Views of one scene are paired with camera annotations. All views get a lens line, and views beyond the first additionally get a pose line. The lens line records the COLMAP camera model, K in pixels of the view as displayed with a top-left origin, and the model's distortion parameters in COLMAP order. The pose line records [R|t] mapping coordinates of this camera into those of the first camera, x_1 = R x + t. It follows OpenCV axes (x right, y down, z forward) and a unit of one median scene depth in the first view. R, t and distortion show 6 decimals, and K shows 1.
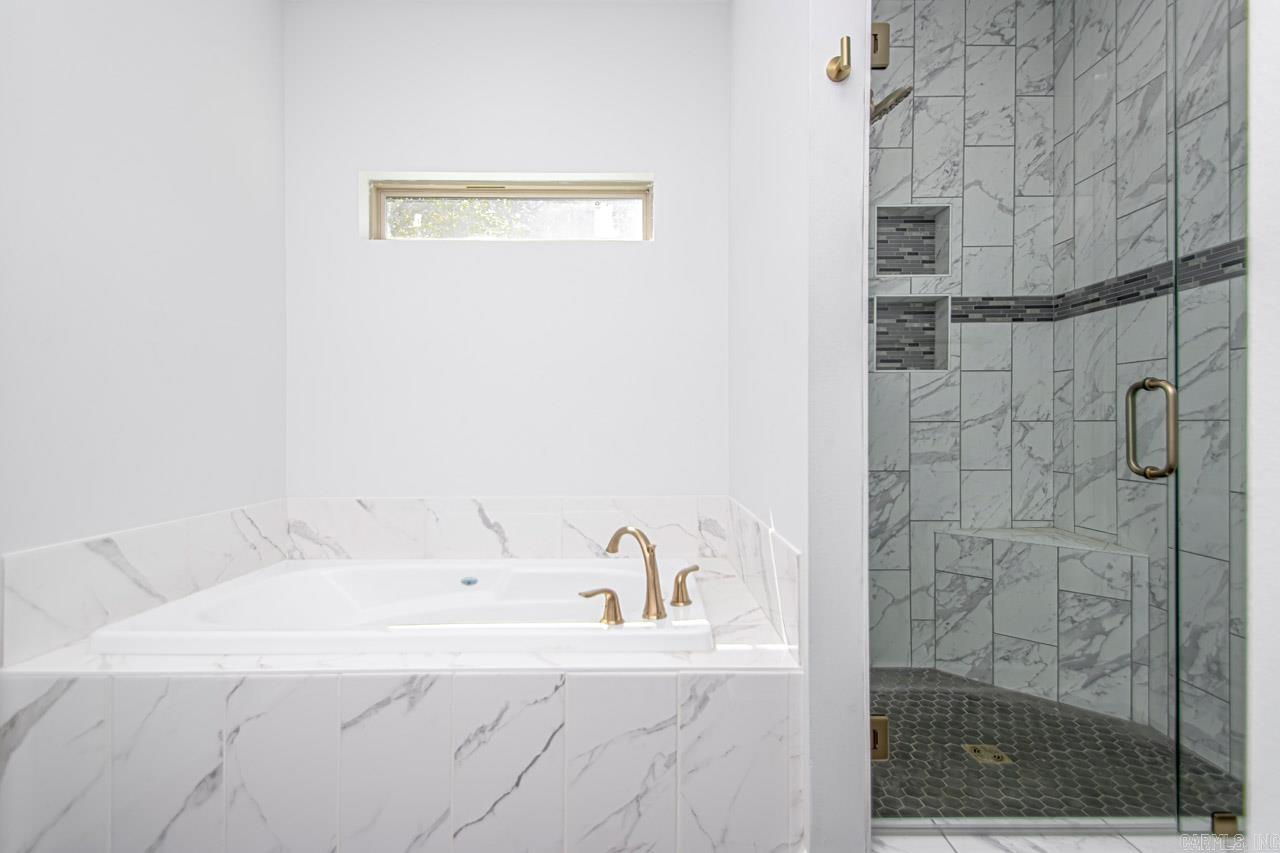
lens RADIAL K [[599.1, 0, 642.8], [0, 599.1, 454.7], [0, 0, 1]] dist [0.047512, -0.023296]
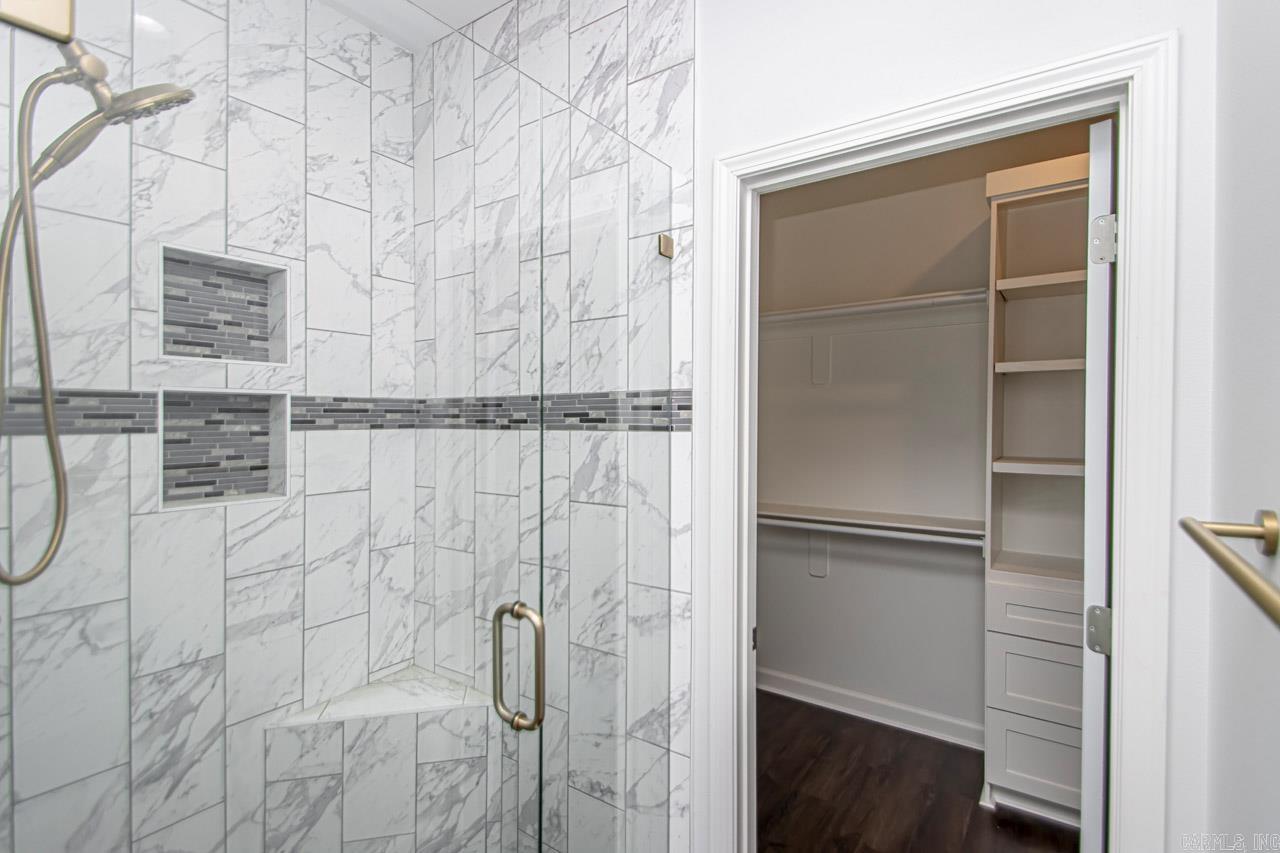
lens RADIAL K [[600.7, 0, 608.8], [0, 600.7, 412.6], [0, 0, 1]] dist [0.039301, -0.023828]
pose [[0.623028, 0.015049, 0.782055, 0.189384], [0.002771, 0.999766, -0.021447, -0.227242], [-0.782194, 0.015529, 0.622841, 0.272553]]
